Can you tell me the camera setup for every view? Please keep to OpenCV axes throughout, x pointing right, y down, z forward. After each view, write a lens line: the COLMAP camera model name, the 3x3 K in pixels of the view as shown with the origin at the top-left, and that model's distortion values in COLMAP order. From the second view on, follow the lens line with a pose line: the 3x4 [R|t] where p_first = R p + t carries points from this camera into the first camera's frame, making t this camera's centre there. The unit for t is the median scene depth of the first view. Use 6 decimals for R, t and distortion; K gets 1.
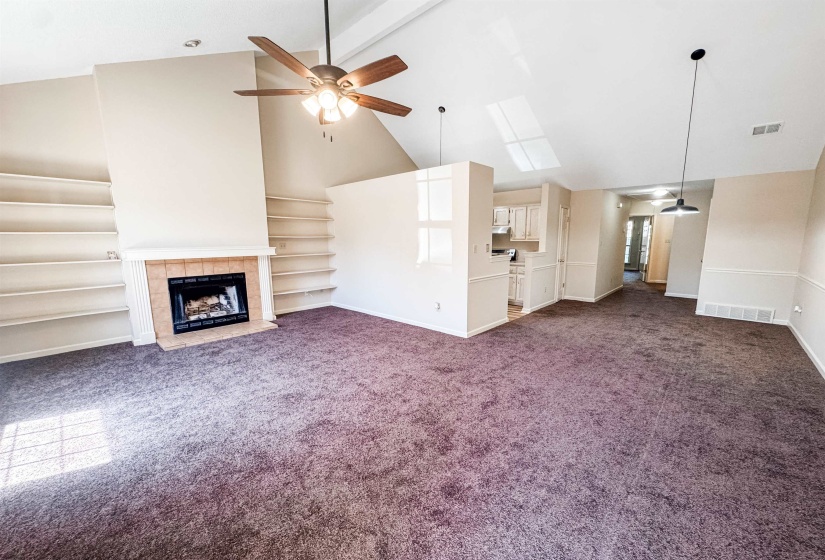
lens RADIAL K [[328.1, 0, 412.5], [0, 328.1, 292.0], [0, 0, 1]] dist [-0.002990, -0.000365]
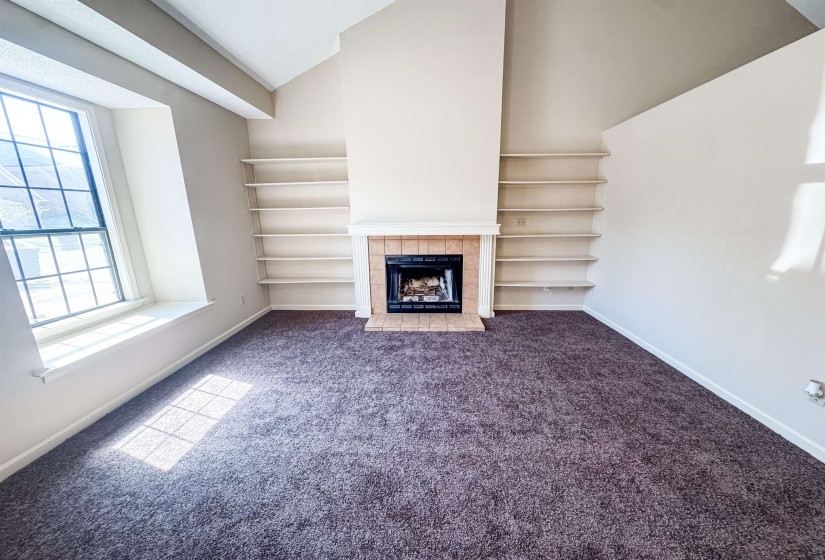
lens RADIAL K [[328.1, 0, 412.5], [0, 328.1, 292.0], [0, 0, 1]] dist [-0.002990, -0.000365]
pose [[0.647520, 0.175047, -0.741671, 0.033463], [-0.115954, 0.984559, 0.131139, -0.064882], [0.753175, 0.001085, 0.657819, 0.391924]]
